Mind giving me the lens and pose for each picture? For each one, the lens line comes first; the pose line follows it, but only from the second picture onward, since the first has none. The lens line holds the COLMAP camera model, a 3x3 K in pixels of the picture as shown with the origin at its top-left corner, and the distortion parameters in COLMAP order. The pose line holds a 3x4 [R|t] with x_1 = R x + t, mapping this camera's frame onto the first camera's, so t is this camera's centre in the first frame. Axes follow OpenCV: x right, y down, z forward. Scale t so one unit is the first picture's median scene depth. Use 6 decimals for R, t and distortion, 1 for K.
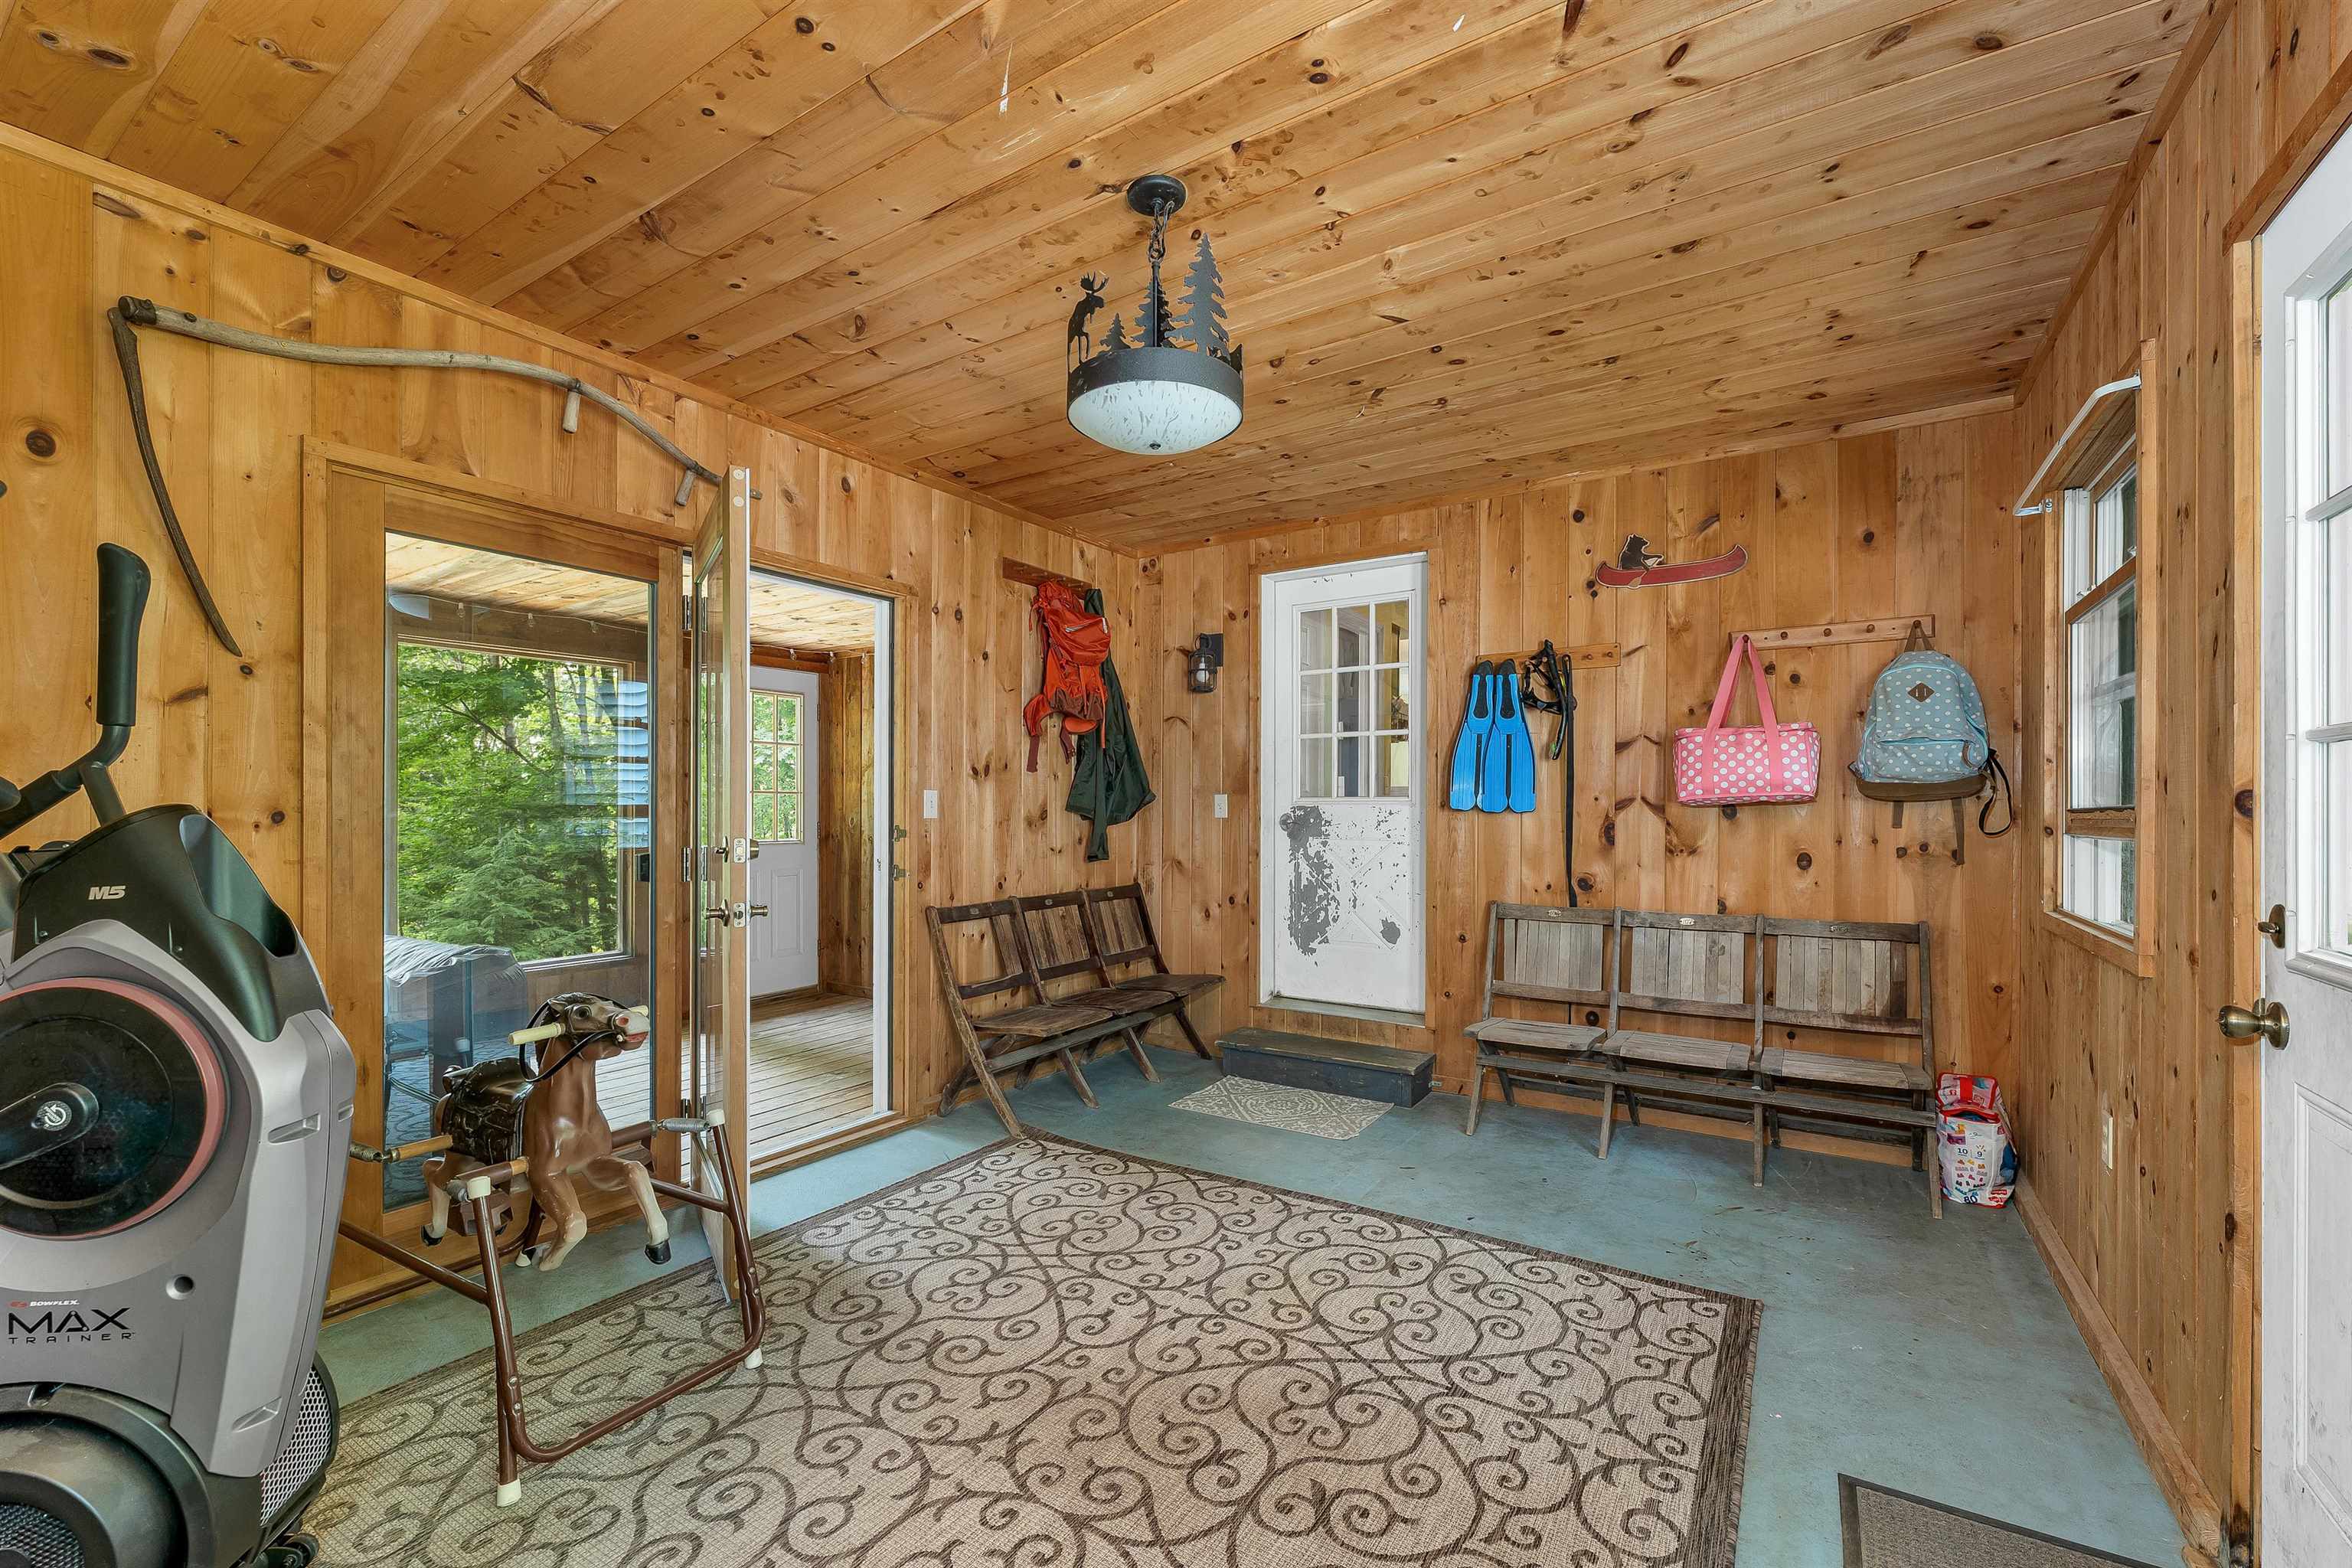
lens RADIAL K [[986.9, 0, 1176.0], [0, 986.9, 784.0], [0, 0, 1]] dist [-0.003138, -0.000394]
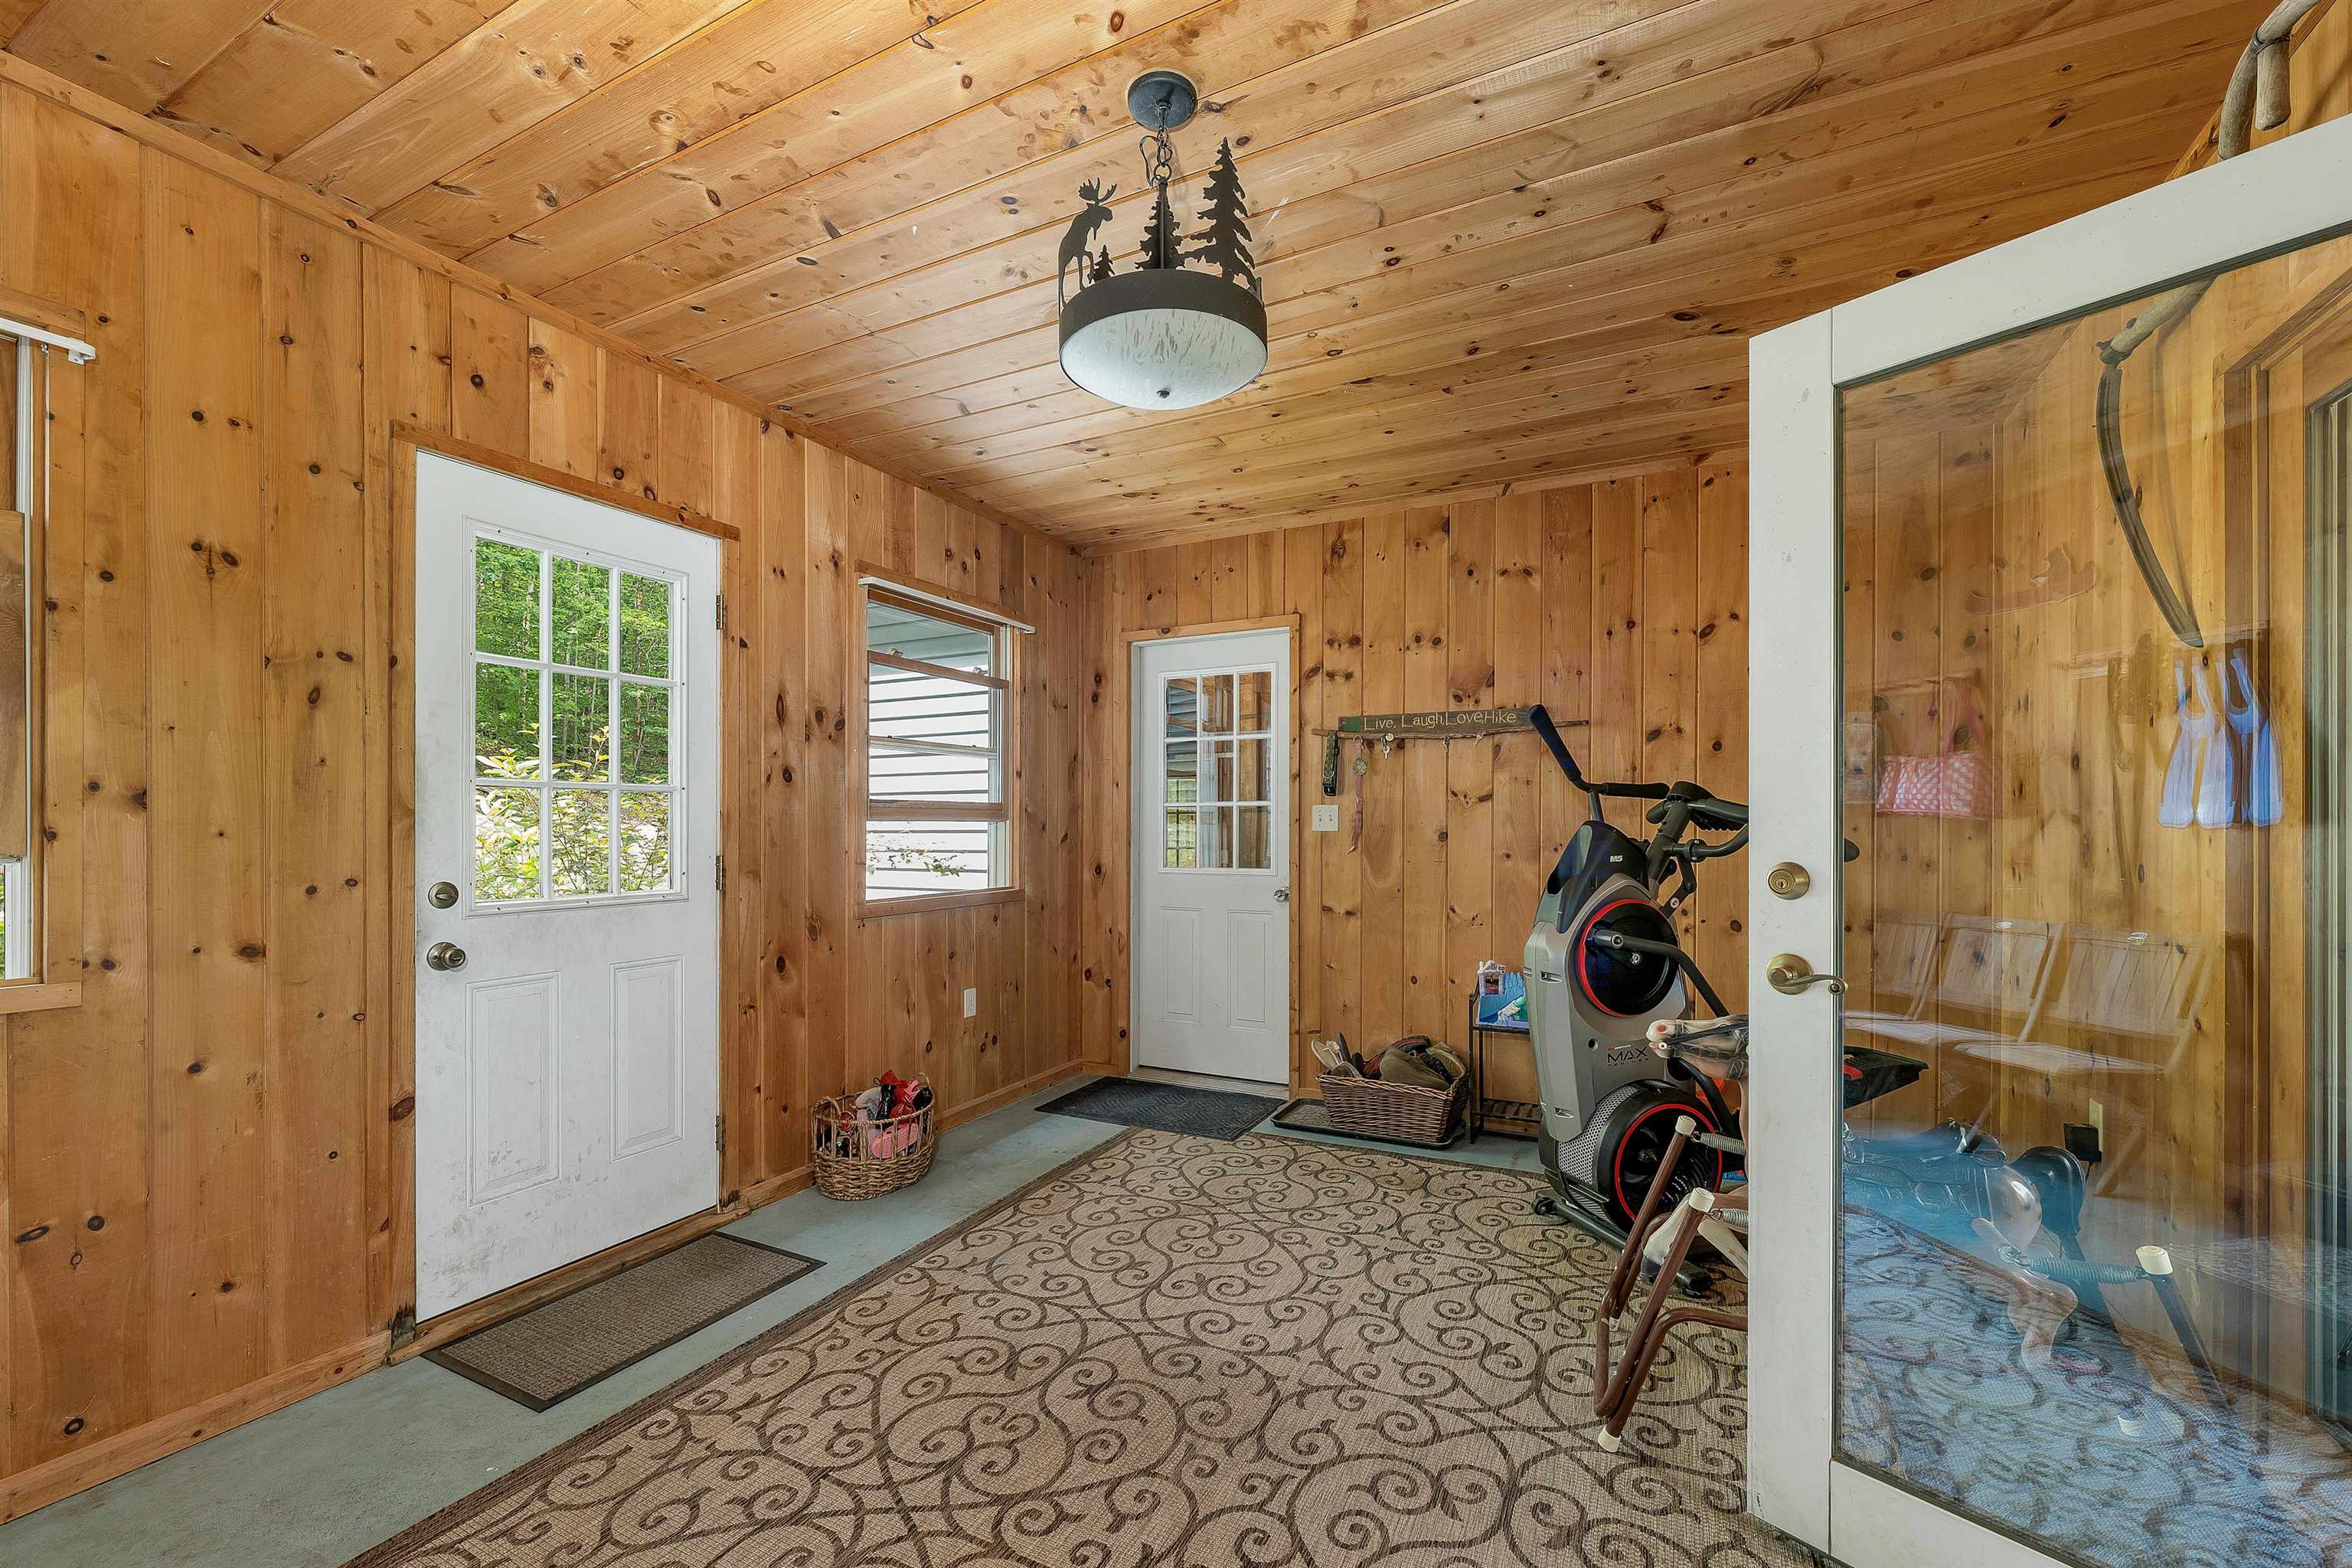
lens RADIAL K [[979.7, 0, 1165.6], [0, 979.7, 803.6], [0, 0, 1]] dist [0.001739, -0.000089]
pose [[-0.996367, 0.000102, -0.085158, 0.047214], [0.004235, 0.998821, -0.048354, 0.053209], [0.085052, -0.048539, -0.995193, 1.940554]]
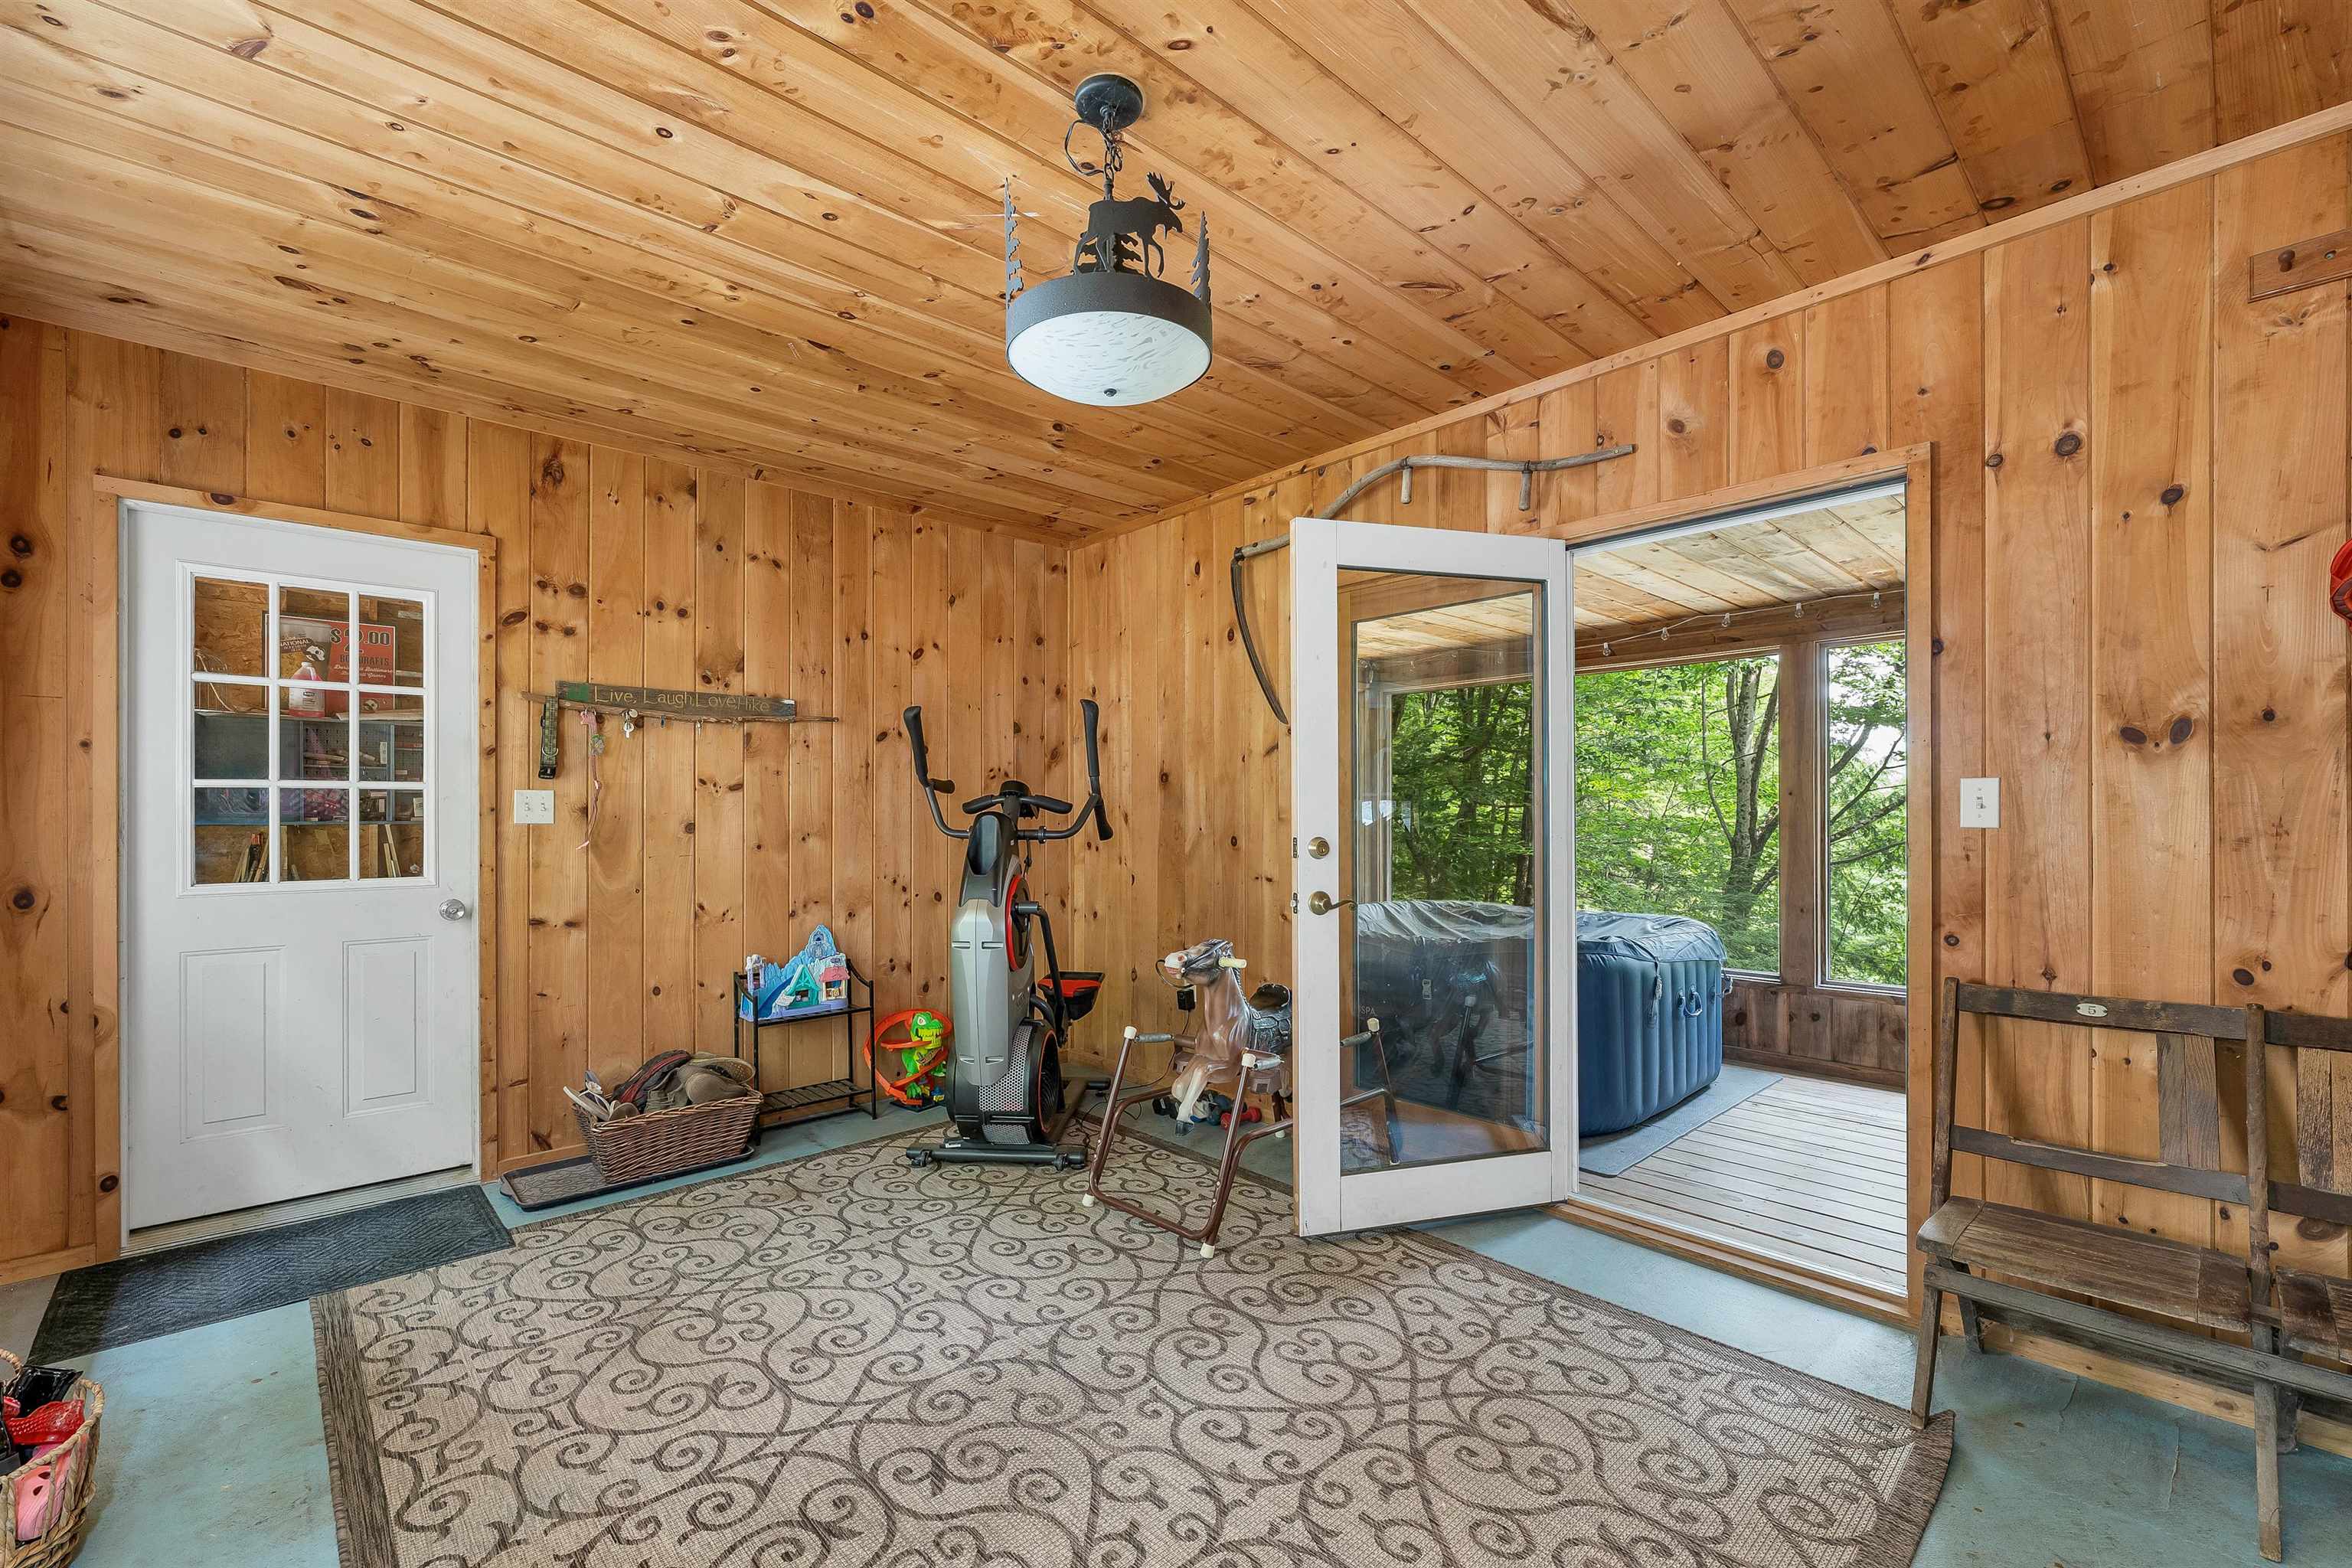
lens RADIAL K [[993.1, 0, 1147.6], [0, 993.1, 792.1], [0, 0, 1]] dist [-0.000825, -0.000361]
pose [[-0.268156, -0.019417, -0.963180, 0.851233], [0.026374, 0.999274, -0.027488, 0.032817], [0.963014, -0.032774, -0.267449, 1.329465]]
